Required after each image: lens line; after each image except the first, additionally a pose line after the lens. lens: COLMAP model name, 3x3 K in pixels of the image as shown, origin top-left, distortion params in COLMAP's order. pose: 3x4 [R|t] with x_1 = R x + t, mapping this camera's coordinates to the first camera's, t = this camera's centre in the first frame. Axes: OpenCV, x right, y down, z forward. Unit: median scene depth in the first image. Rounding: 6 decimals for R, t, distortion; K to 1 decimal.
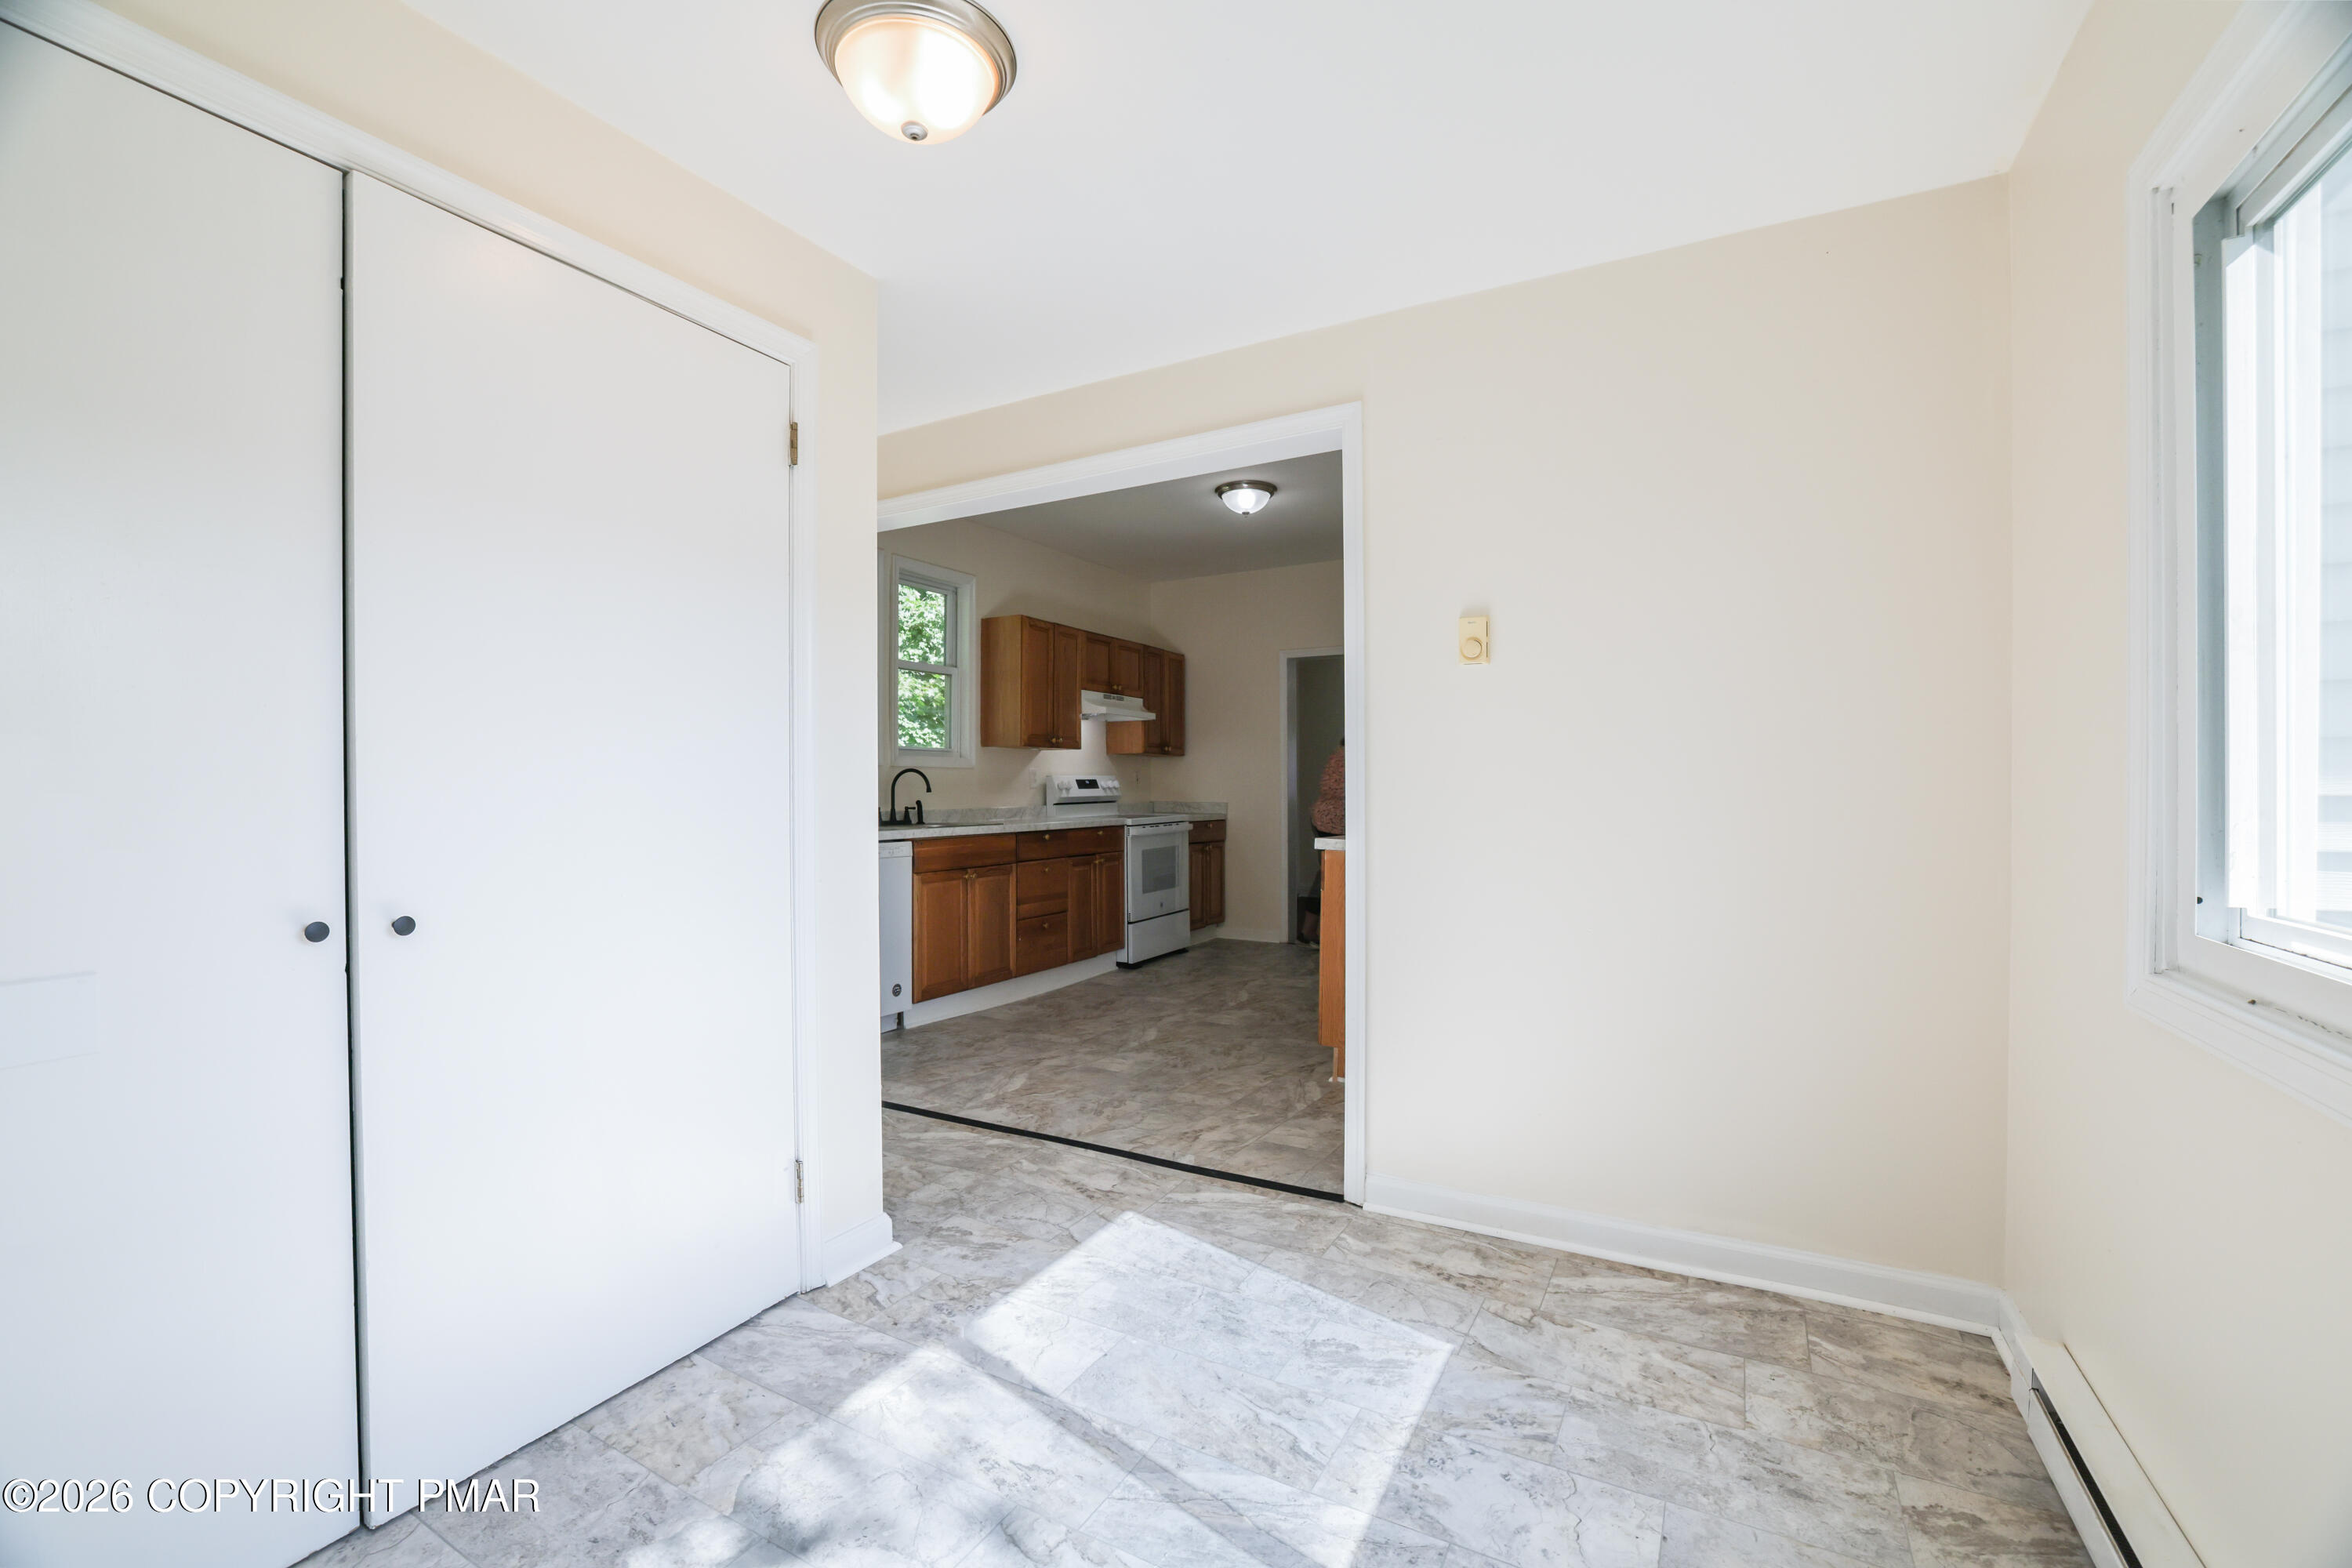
lens RADIAL K [[1021.0, 0, 1170.7], [0, 1021.0, 790.6], [0, 0, 1]] dist [-0.044135, 0.016914]
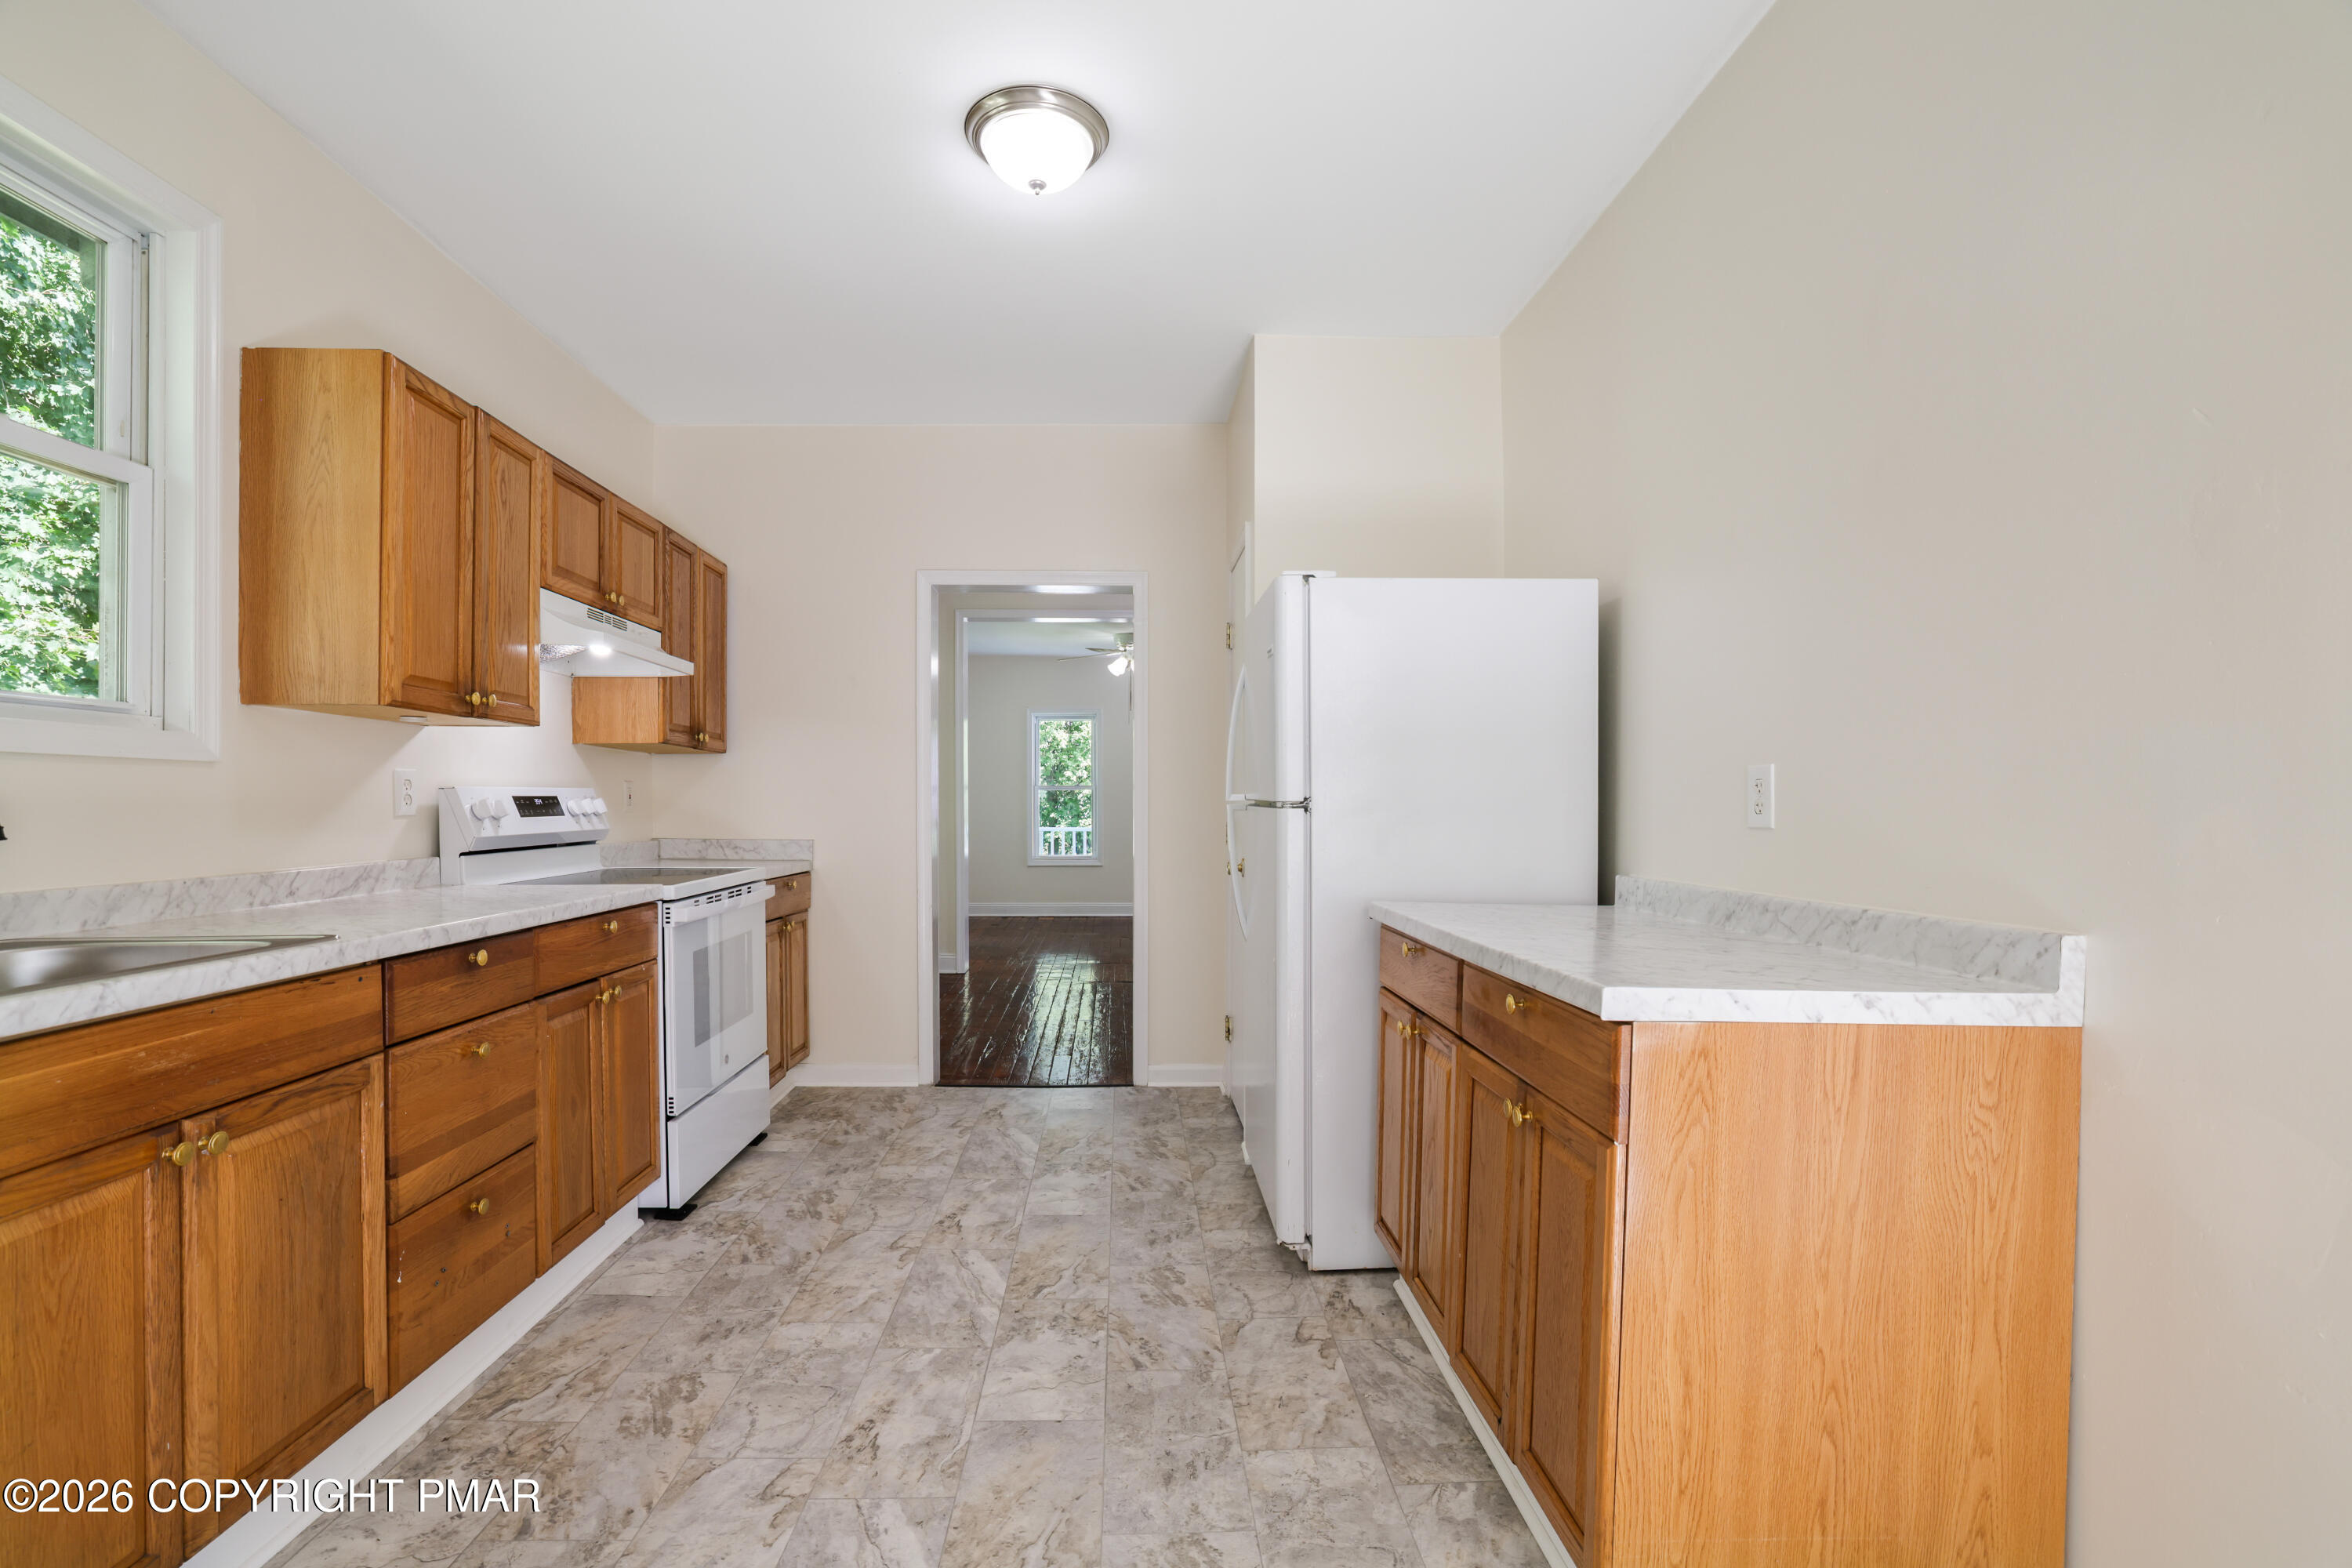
lens RADIAL K [[1052.4, 0, 1164.0], [0, 1052.4, 807.5], [0, 0, 1]] dist [-0.047120, 0.019596]
pose [[0.851853, -0.001486, 0.523778, -0.095433], [0.001779, 0.999998, -0.000057, -0.005851], [-0.523777, 0.000981, 0.851855, 0.505833]]
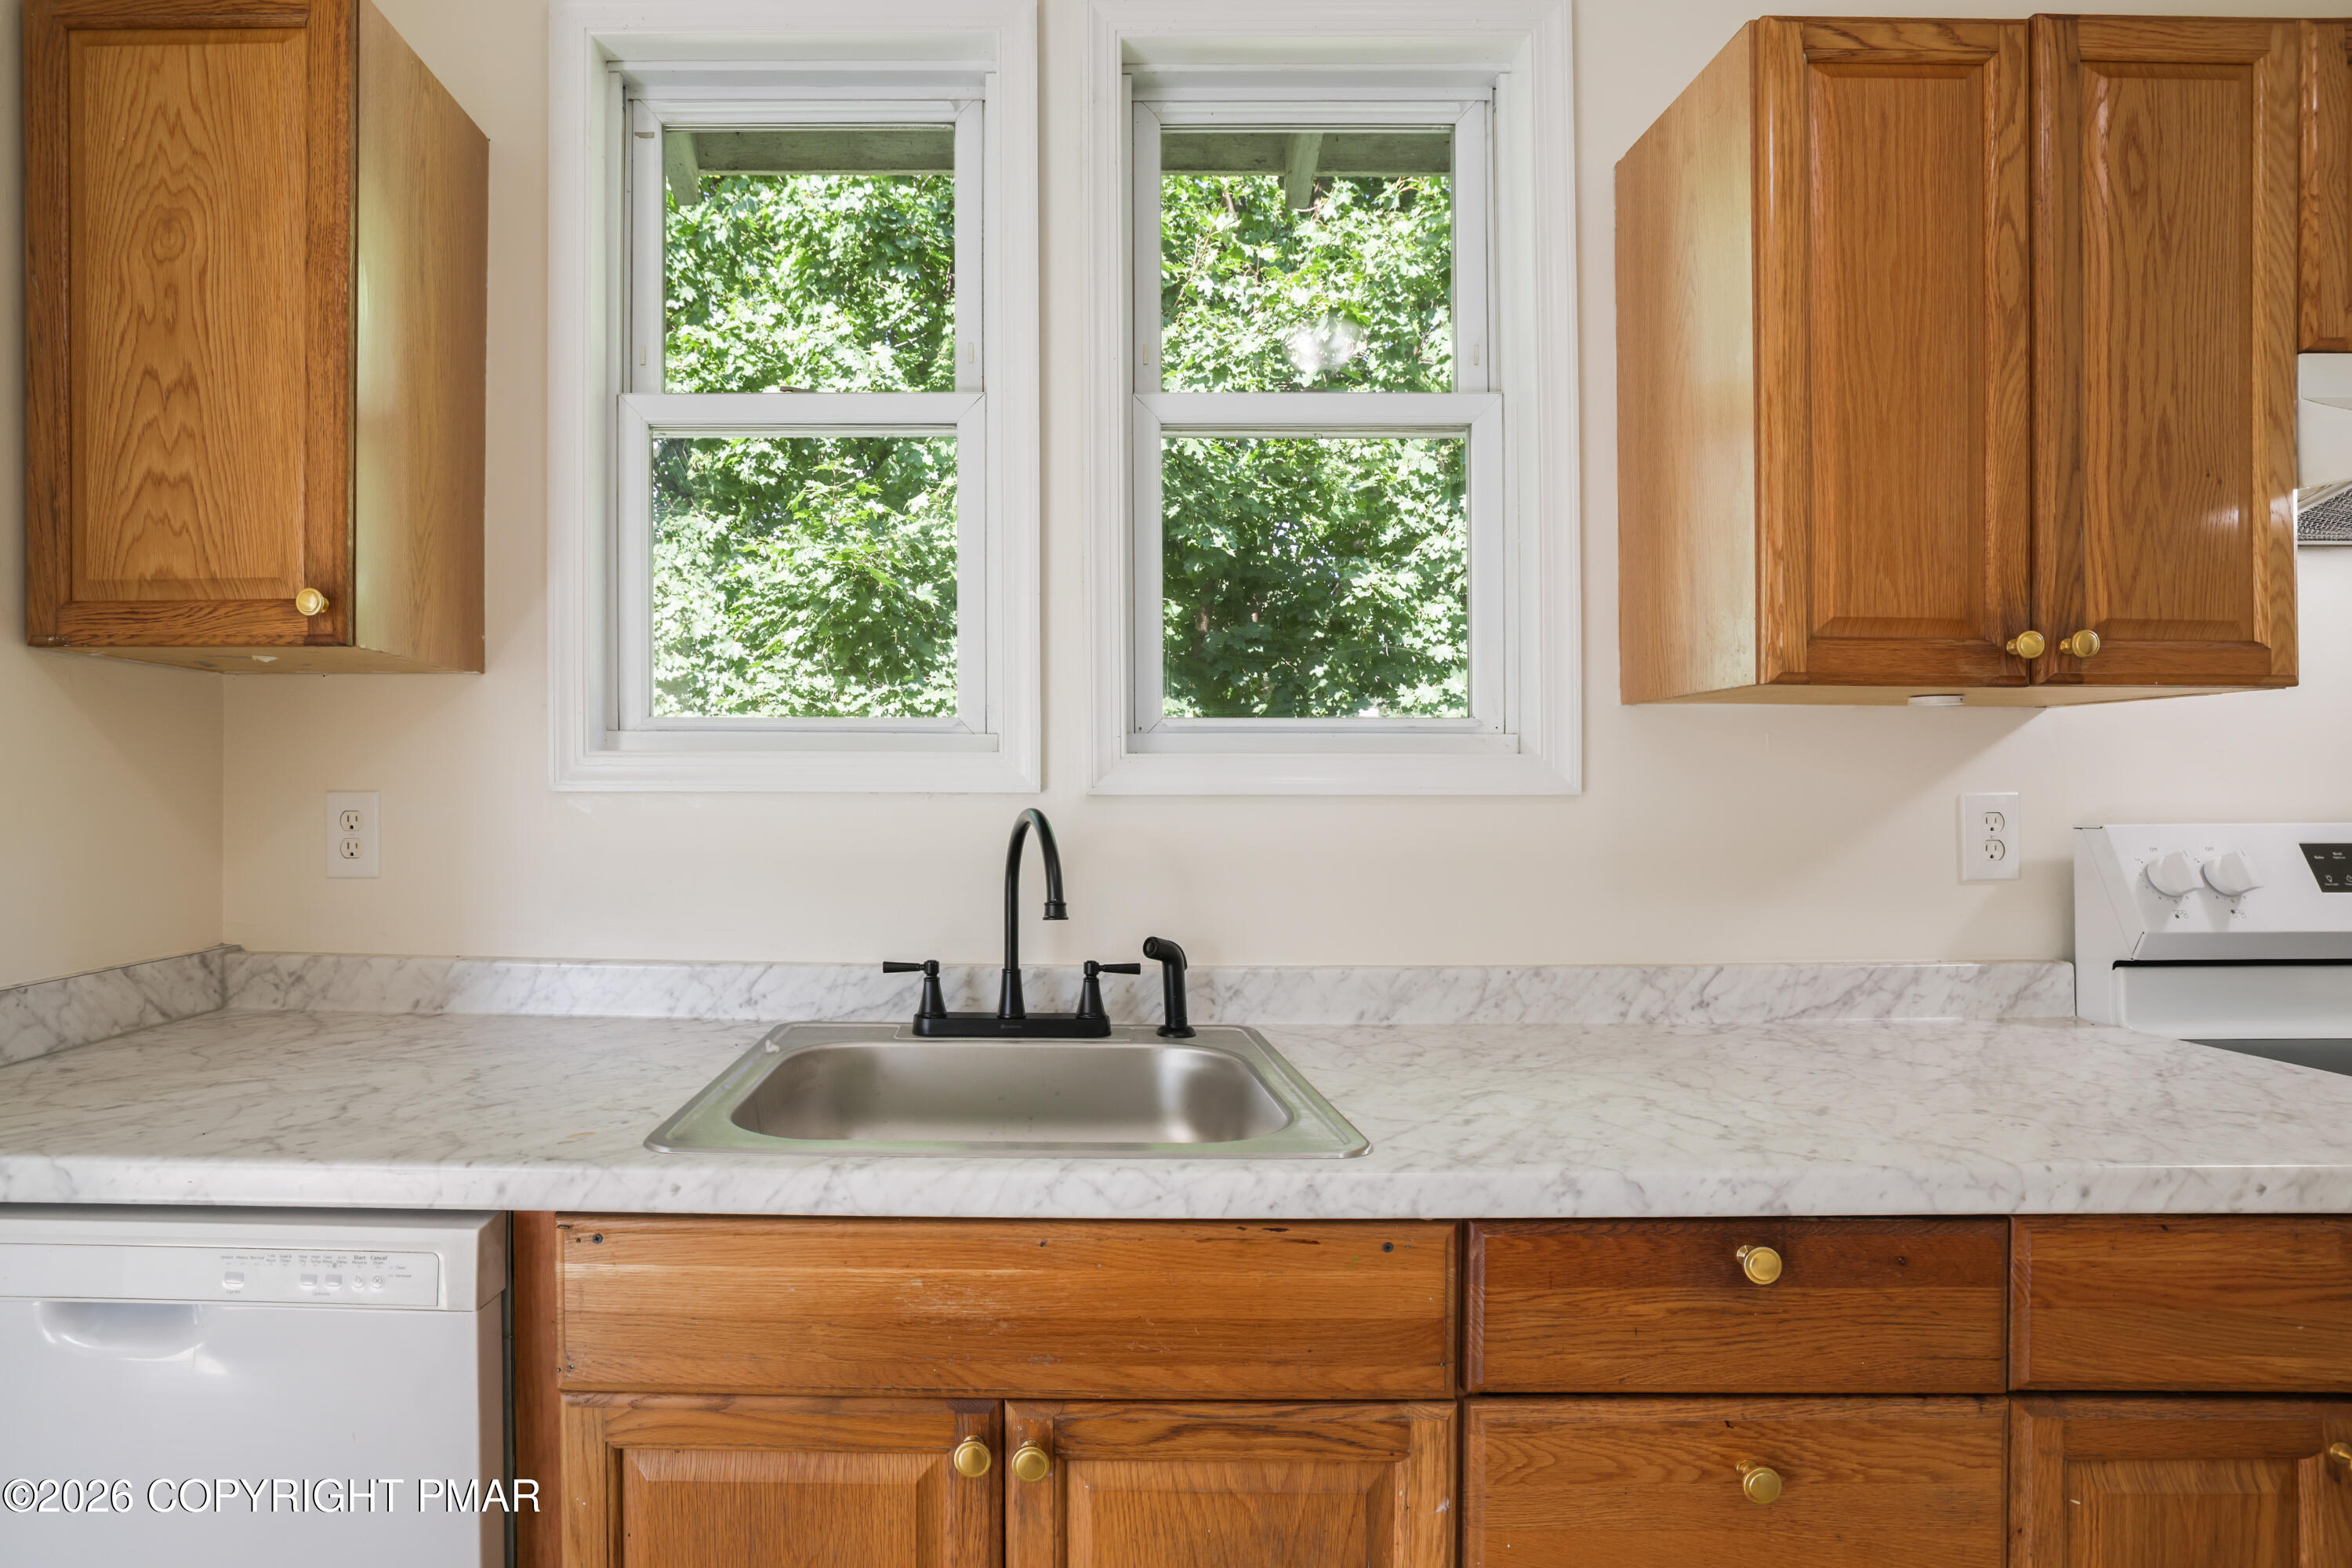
lens RADIAL K [[1108.5, 0, 1020.7], [0, 1108.5, 794.9], [0, 0, 1]] dist [-0.038733, 0.013774]
pose [[0.477490, -0.001231, -0.878636, -0.028908], [-0.005332, 0.999977, -0.004299, -0.020020], [0.878621, 0.006737, 0.477472, 0.735700]]
